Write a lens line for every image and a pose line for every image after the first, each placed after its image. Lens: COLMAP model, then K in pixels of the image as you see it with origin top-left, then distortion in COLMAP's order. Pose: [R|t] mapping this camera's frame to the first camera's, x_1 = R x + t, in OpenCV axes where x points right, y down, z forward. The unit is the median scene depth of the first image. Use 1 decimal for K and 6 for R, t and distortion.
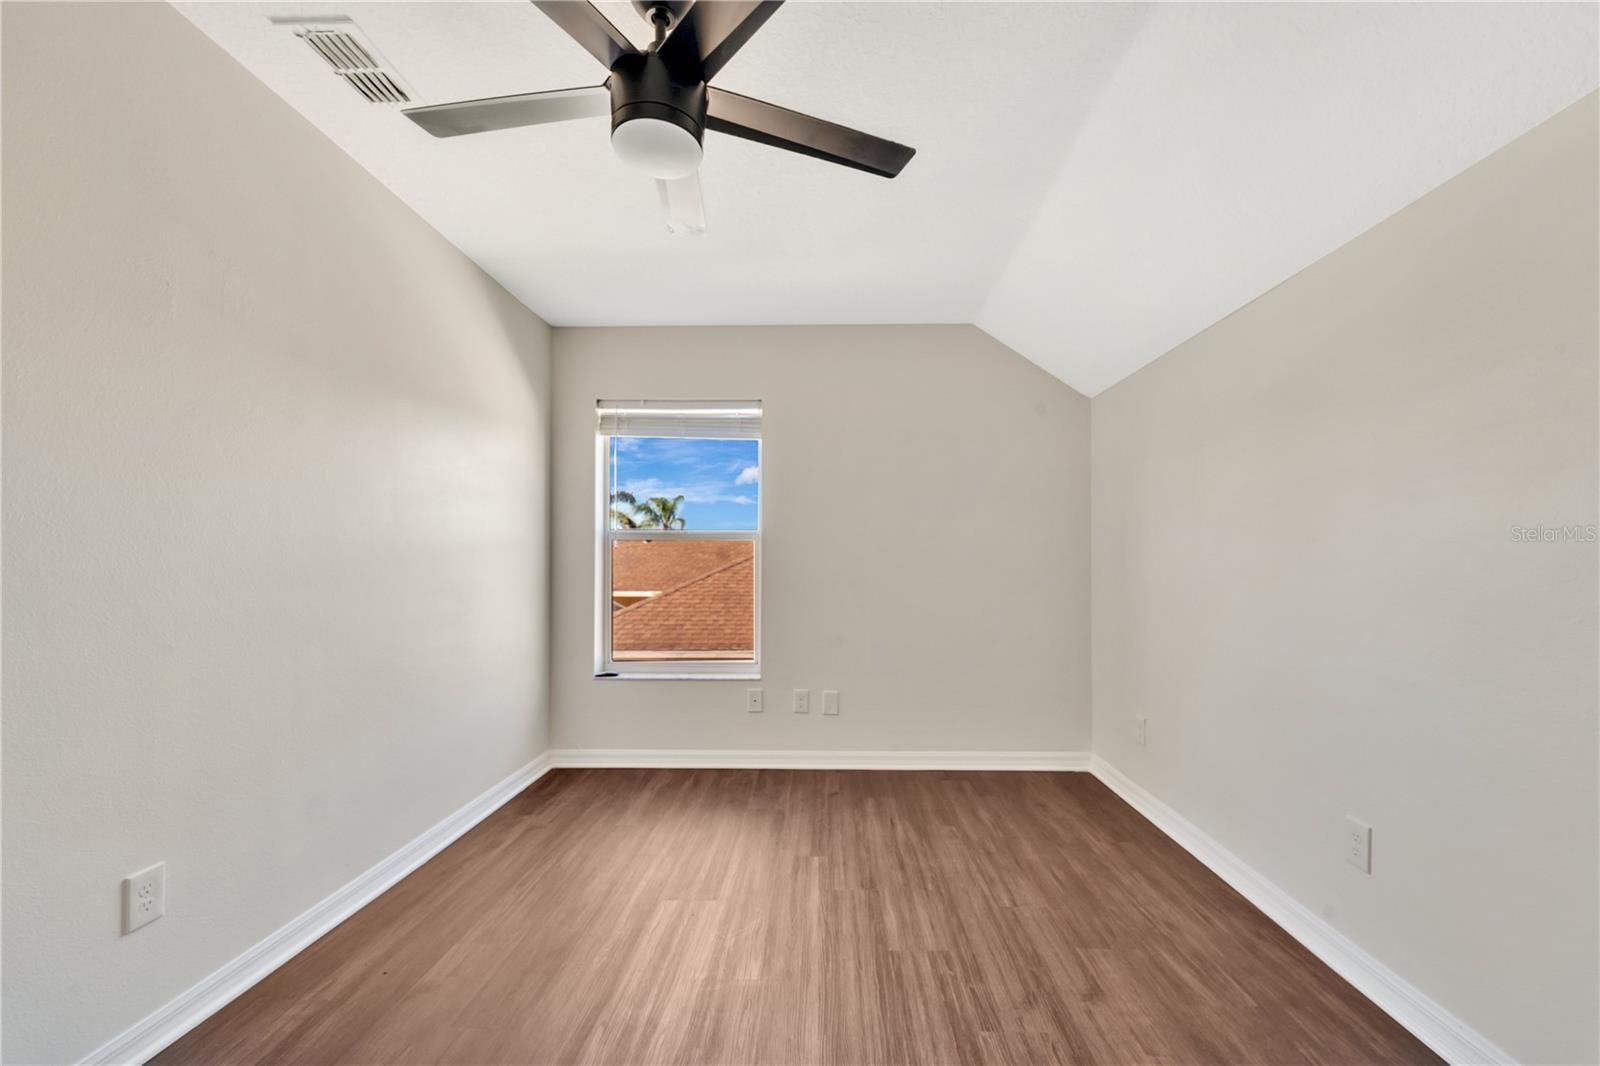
lens RADIAL K [[667.8, 0, 792.8], [0, 667.8, 548.2], [0, 0, 1]] dist [0.002200, -0.000566]
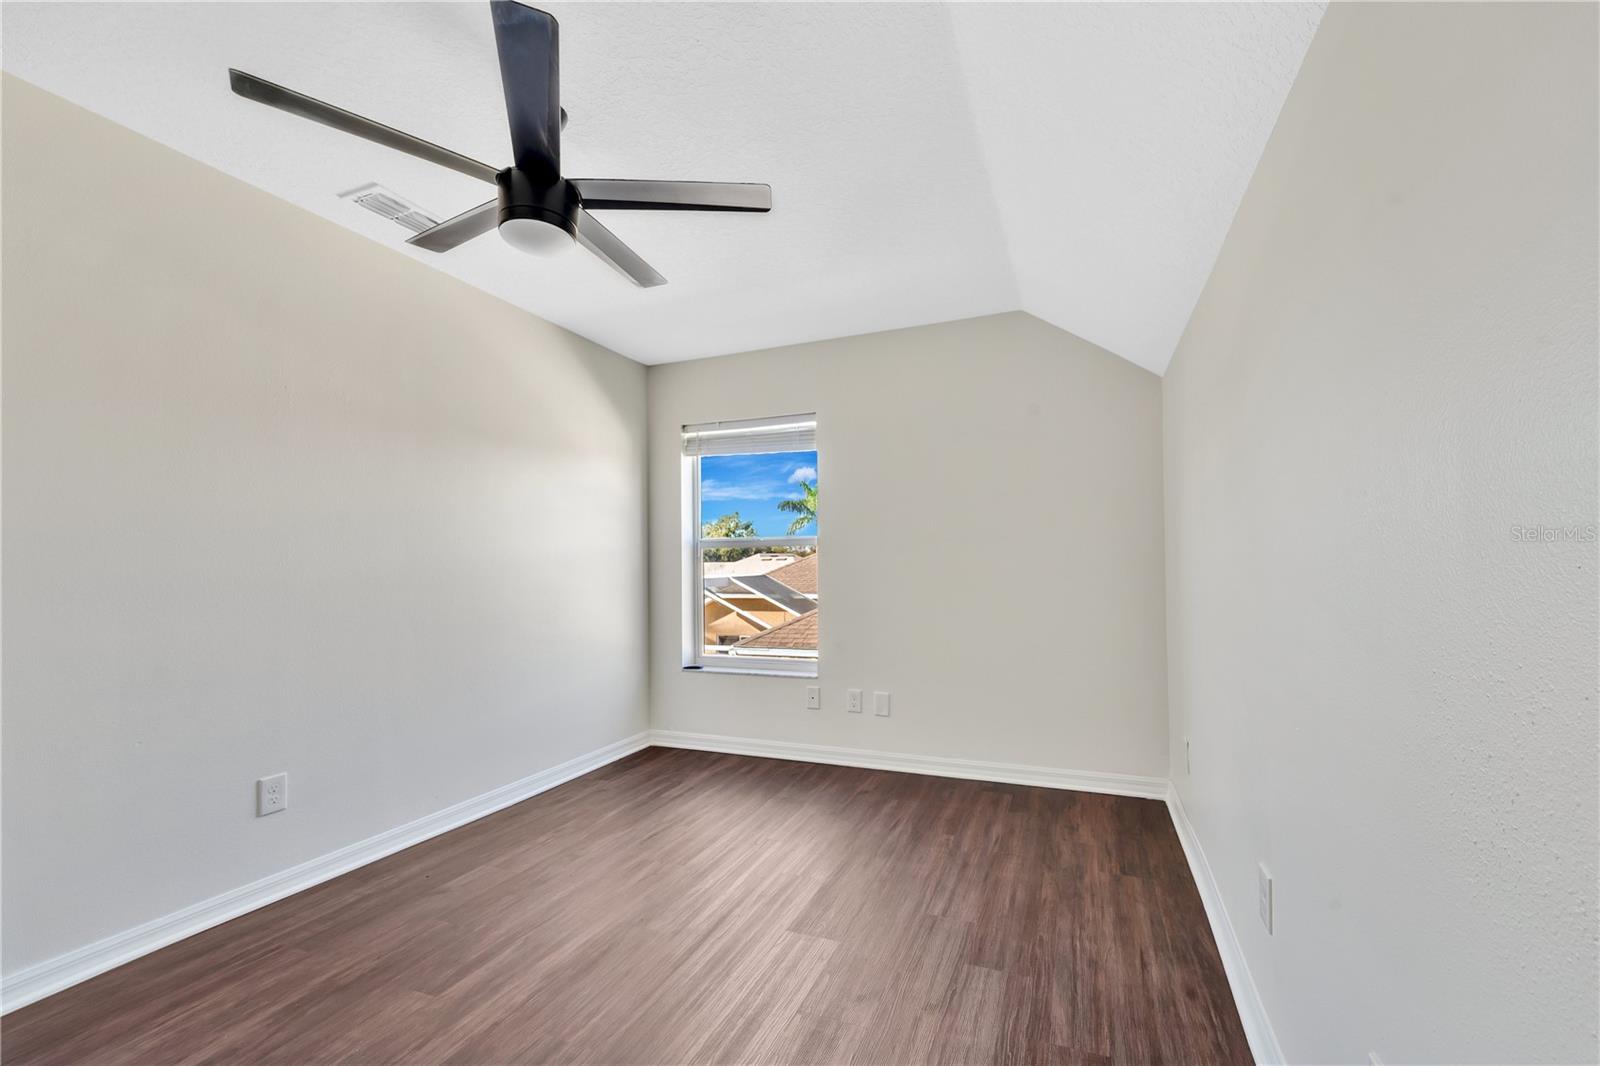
lens RADIAL K [[667.8, 0, 792.8], [0, 667.8, 548.2], [0, 0, 1]] dist [0.002200, -0.000566]
pose [[0.933466, -0.020800, -0.358062, 0.327194], [0.019652, 0.999783, -0.006845, -0.001345], [0.358127, -0.000647, 0.933673, 0.003247]]
